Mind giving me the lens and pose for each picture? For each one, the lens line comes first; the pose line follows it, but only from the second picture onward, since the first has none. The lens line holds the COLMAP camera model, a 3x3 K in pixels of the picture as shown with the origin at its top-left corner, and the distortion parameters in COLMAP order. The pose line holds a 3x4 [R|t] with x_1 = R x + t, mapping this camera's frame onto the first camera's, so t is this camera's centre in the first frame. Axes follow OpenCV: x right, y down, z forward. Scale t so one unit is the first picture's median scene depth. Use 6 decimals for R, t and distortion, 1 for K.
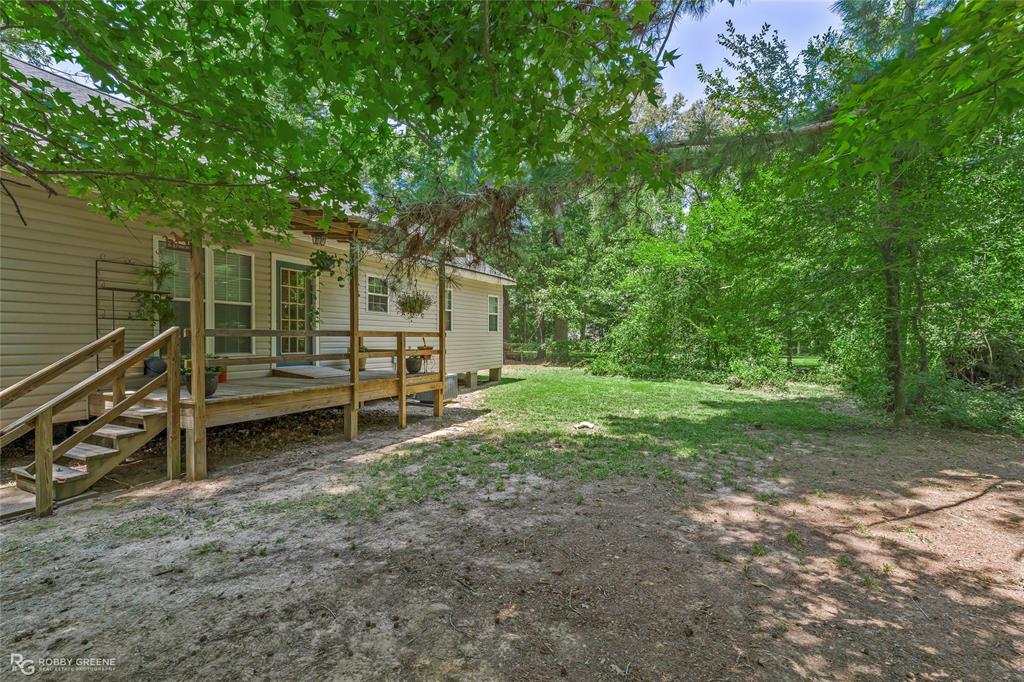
lens RADIAL K [[465.2, 0, 514.6], [0, 465.2, 336.2], [0, 0, 1]] dist [-0.000632, -0.000147]
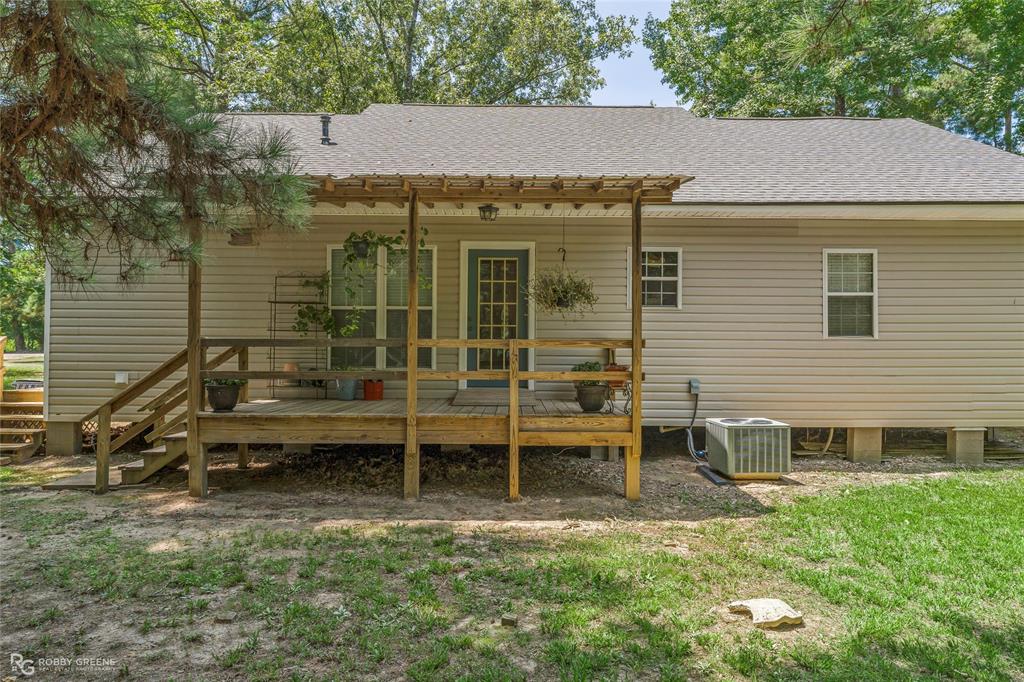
lens RADIAL K [[631.6, 0, 512.0], [0, 631.6, 341.0], [0, 0, 1]] dist [-0.005536, -0.003573]
pose [[0.436880, -0.010913, -0.899454, 0.687173], [0.000038, 0.999927, -0.012114, 0.003238], [0.899520, 0.005258, 0.436848, 0.895526]]
